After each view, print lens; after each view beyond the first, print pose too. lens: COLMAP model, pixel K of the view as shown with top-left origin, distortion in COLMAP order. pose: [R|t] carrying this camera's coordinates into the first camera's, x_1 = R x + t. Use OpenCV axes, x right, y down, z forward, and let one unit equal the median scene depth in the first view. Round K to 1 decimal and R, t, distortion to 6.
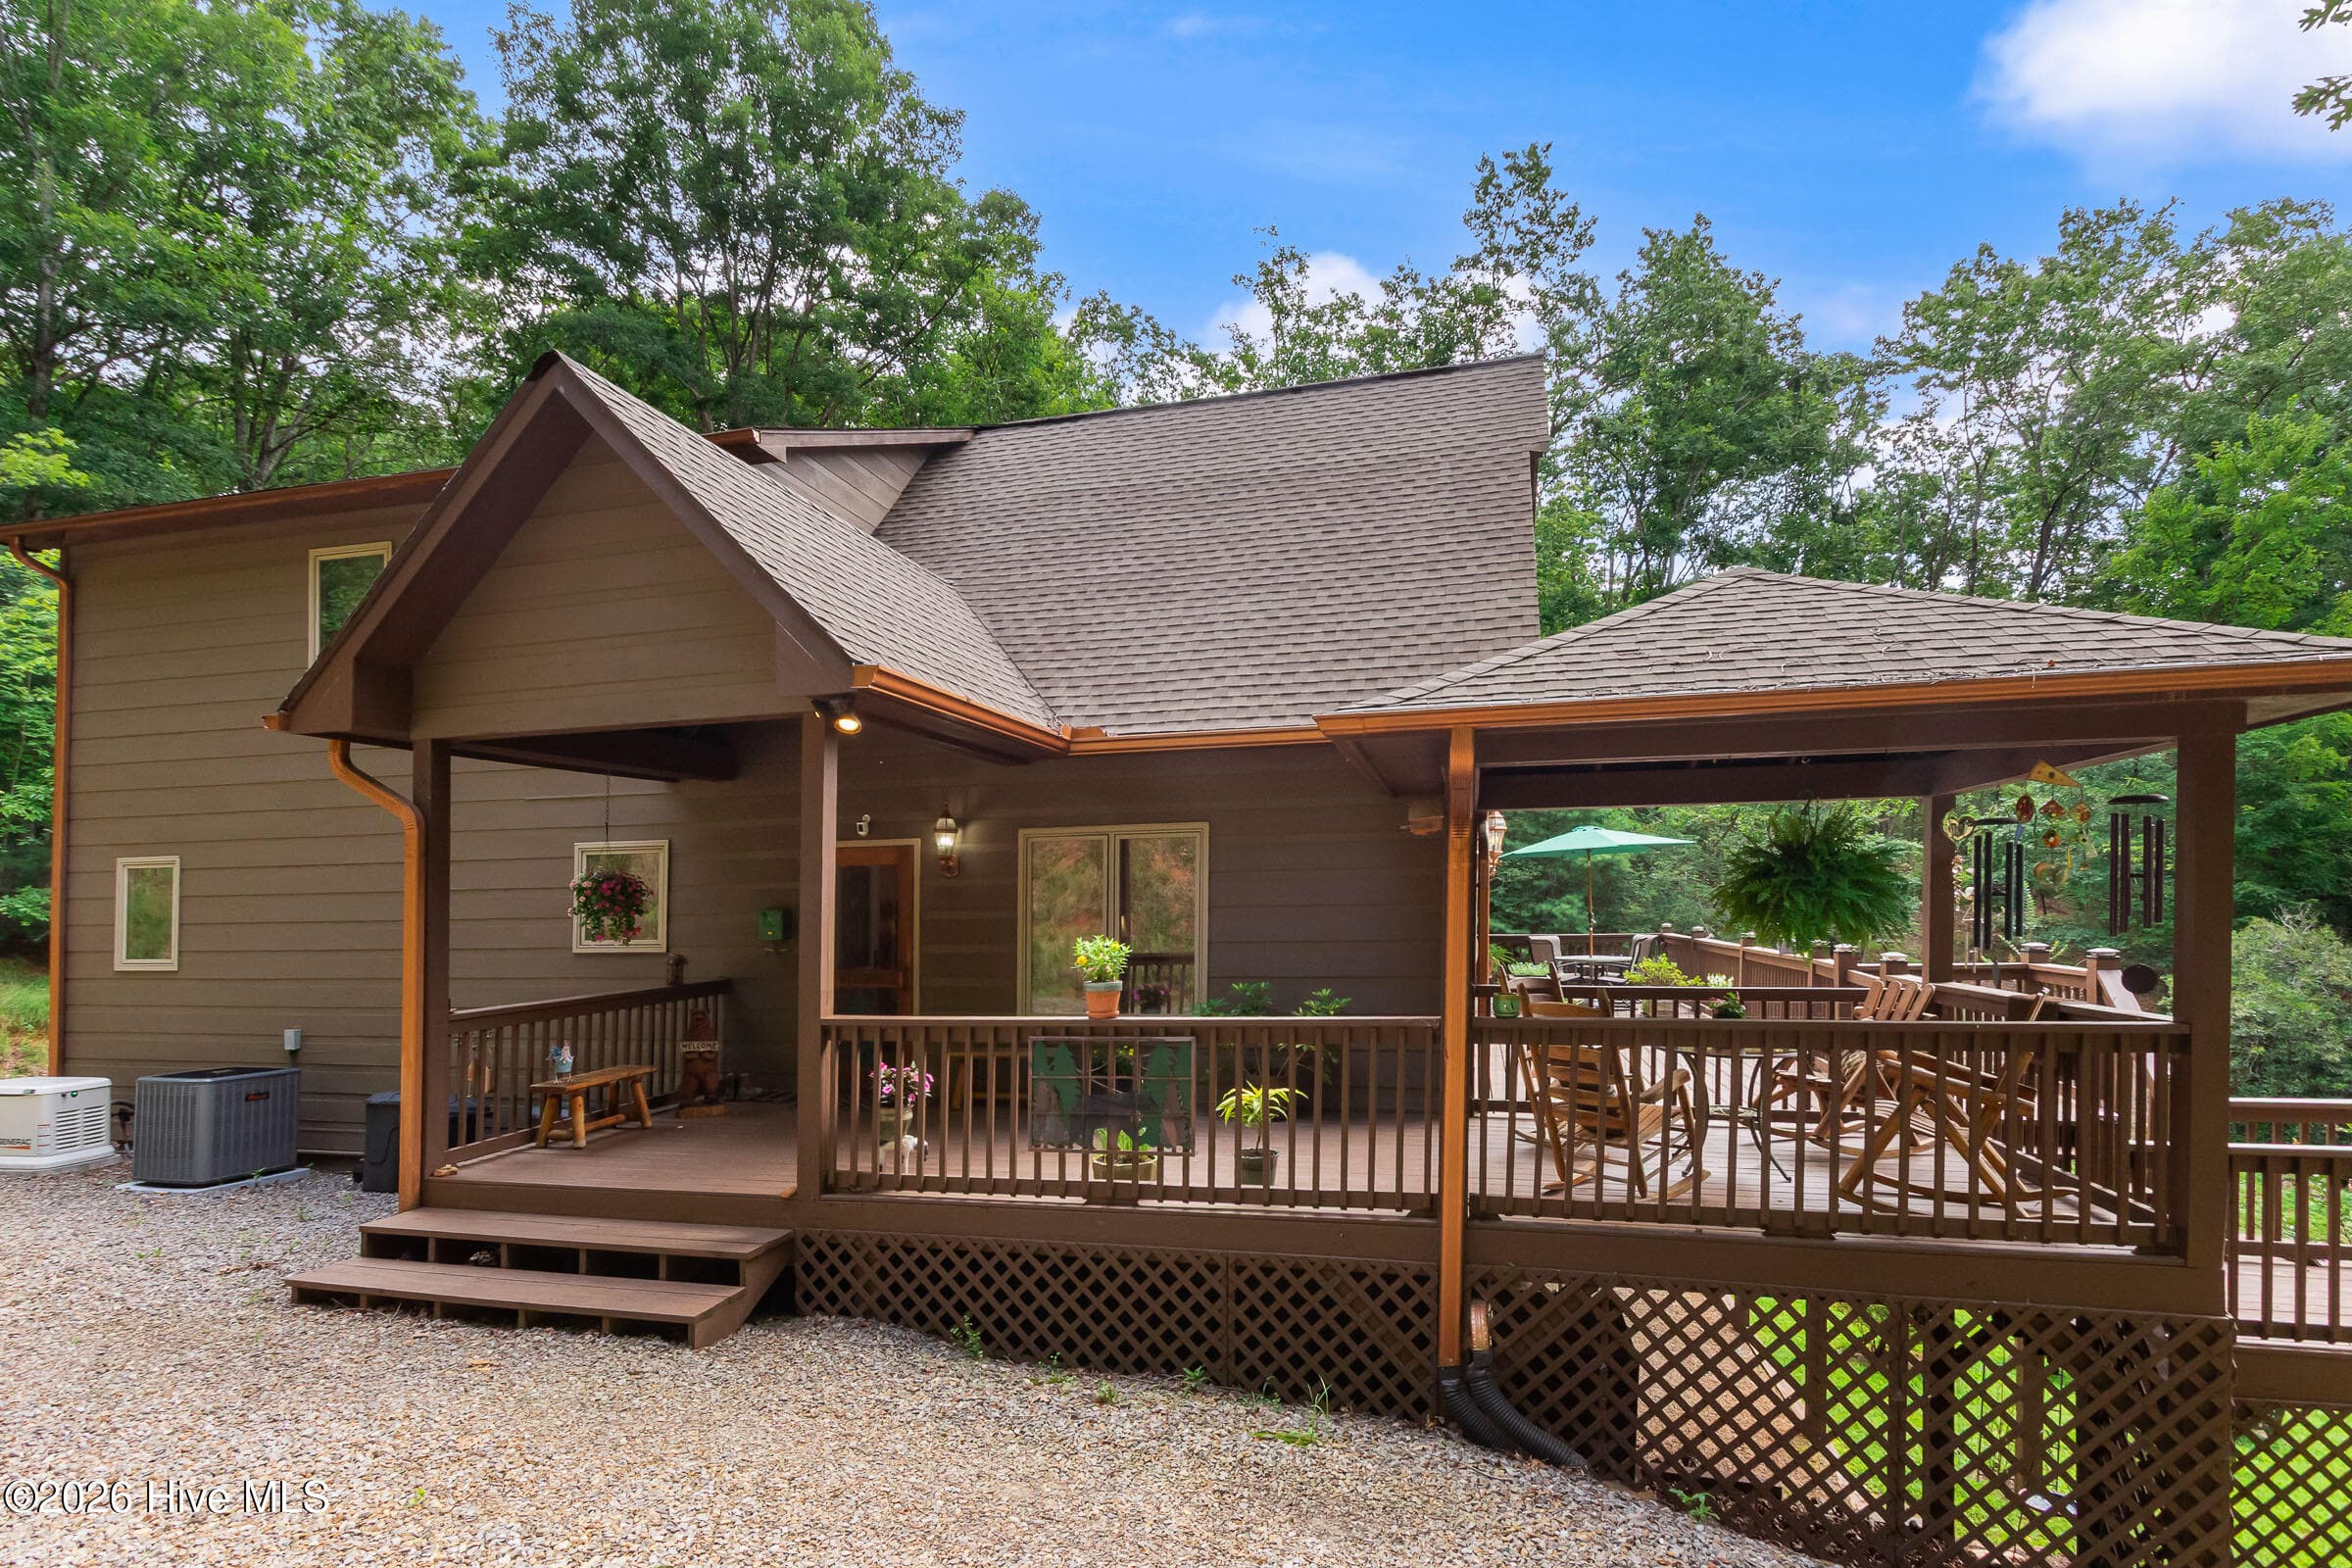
lens RADIAL K [[1239.3, 0, 1494.1], [0, 1239.3, 771.4], [0, 0, 1]] dist [0.005773, 0.001093]
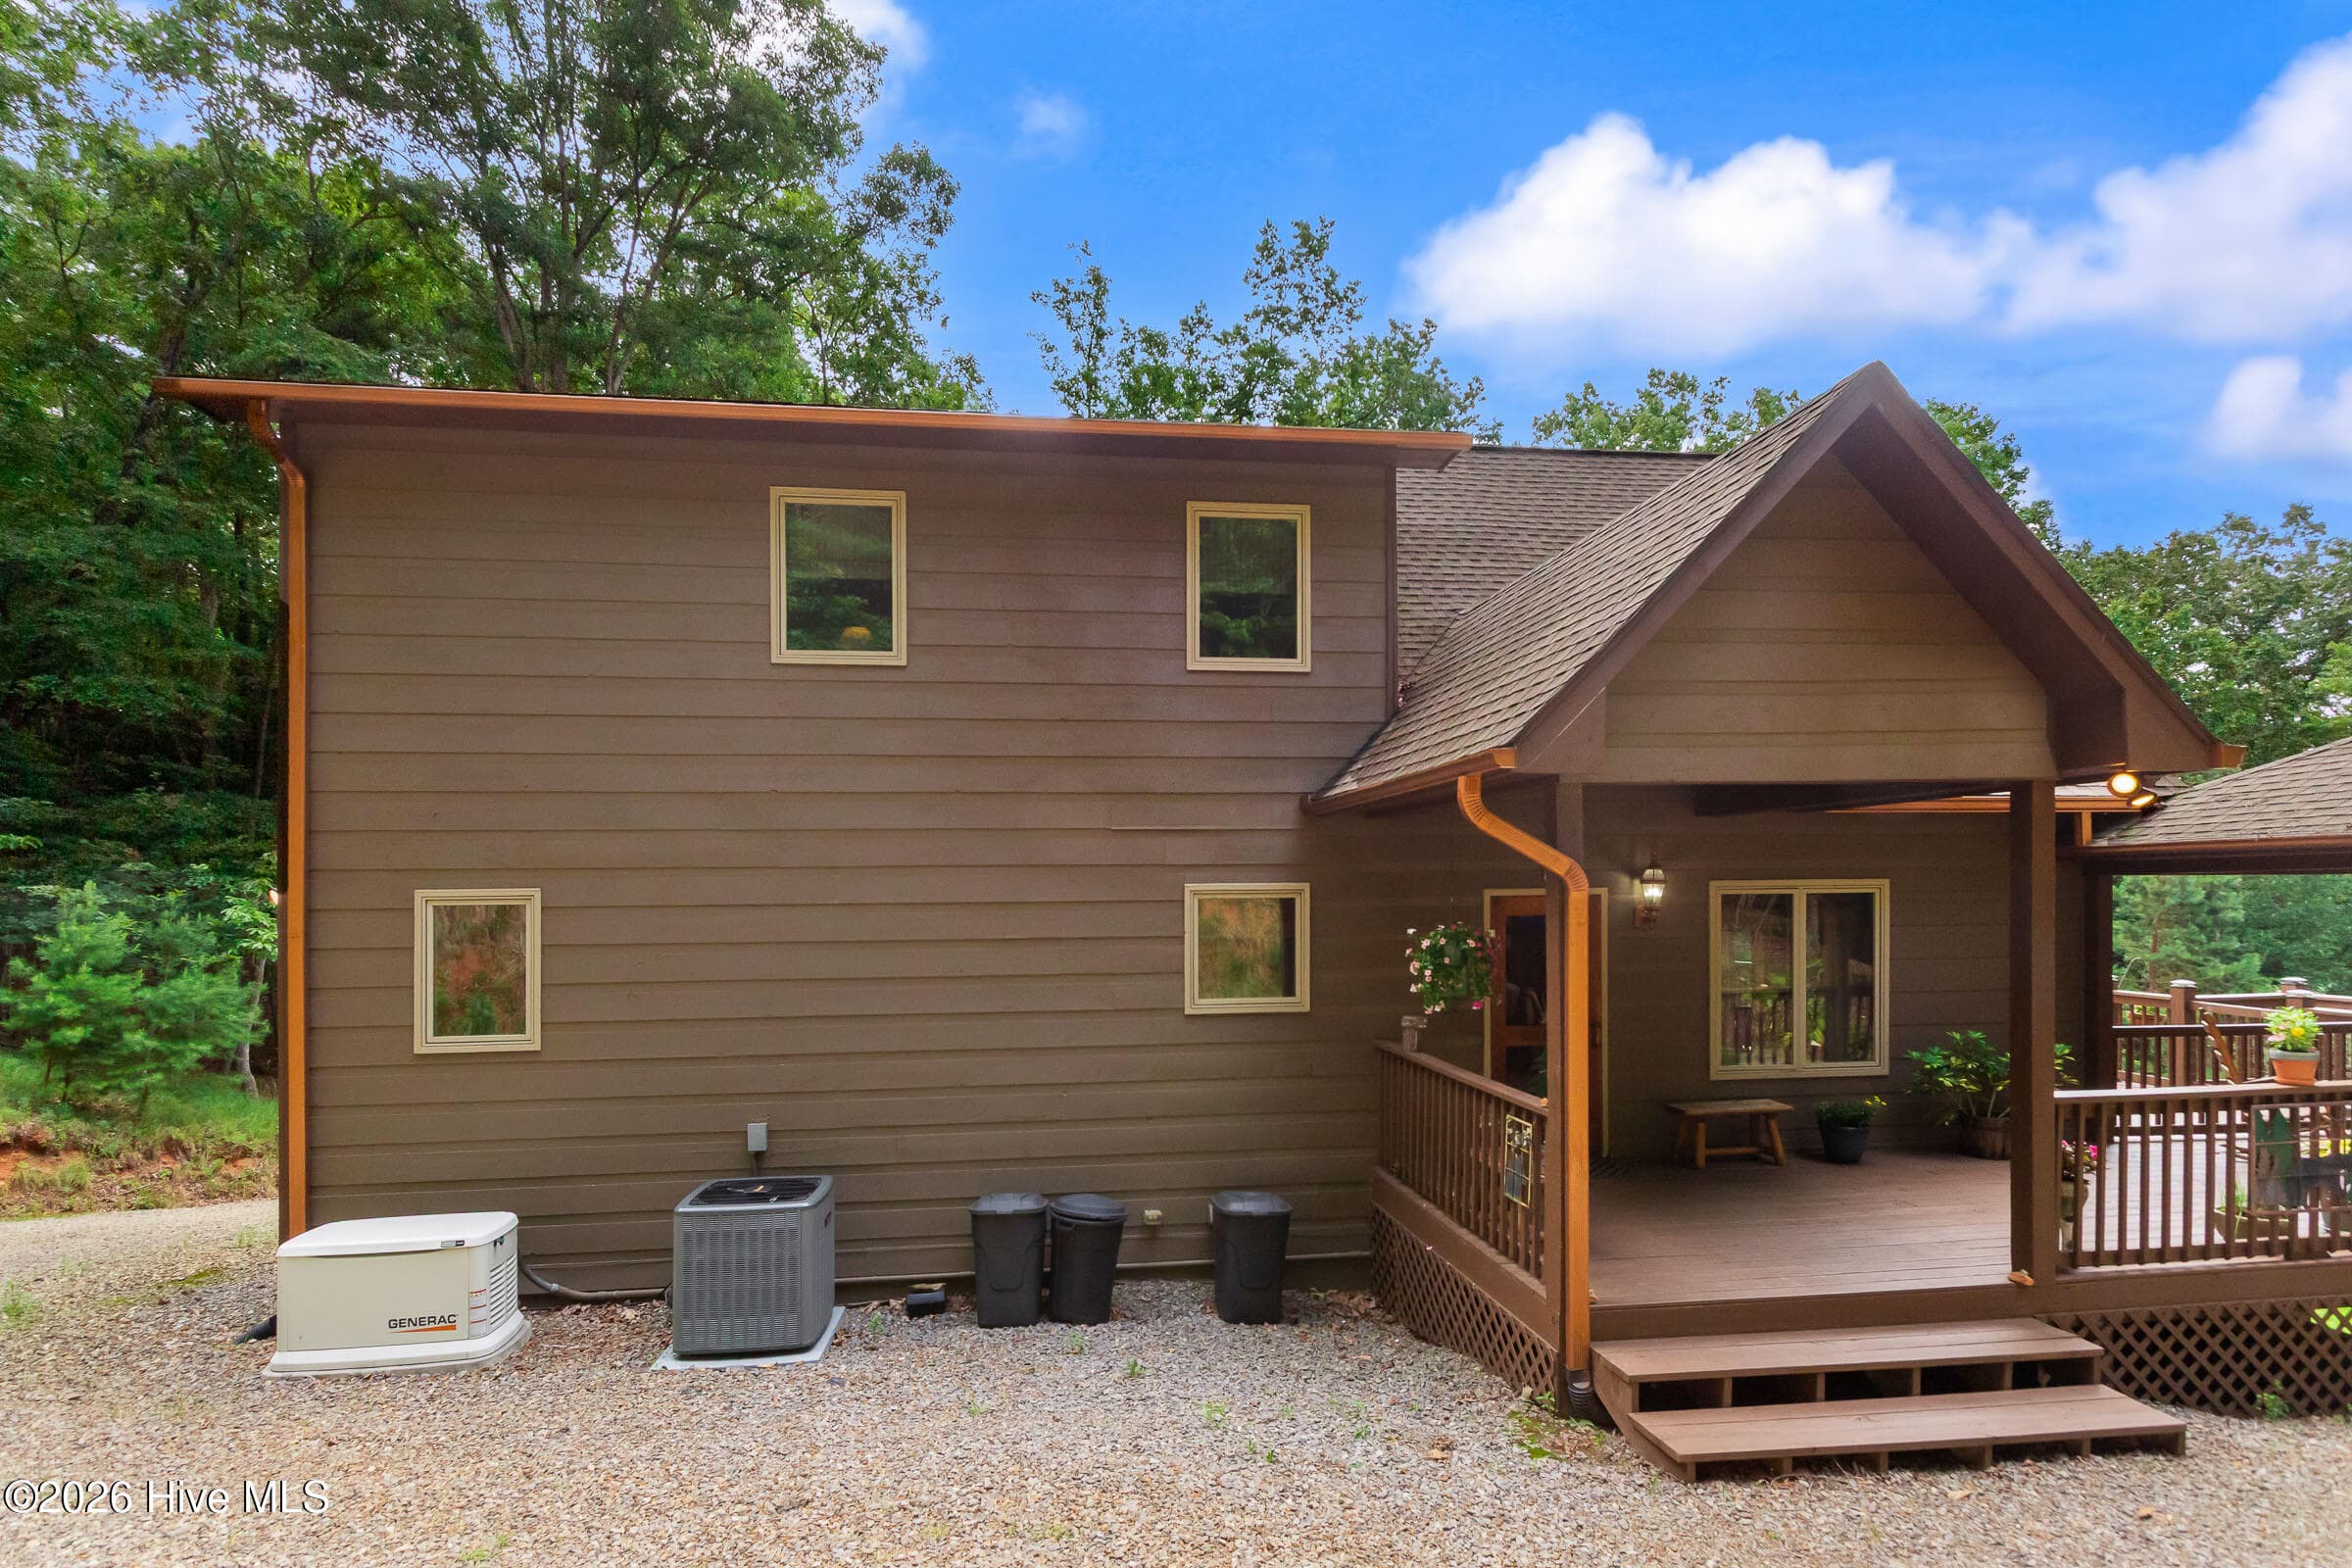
lens RADIAL K [[1141.2, 0, 1145.0], [0, 1141.2, 783.2], [0, 0, 1]] dist [0.017805, 0.000523]
pose [[0.929850, 0.044975, 0.365181, -0.995647], [-0.045749, 0.998932, -0.006535, -0.004153], [-0.365085, -0.010630, 0.930914, 0.272139]]
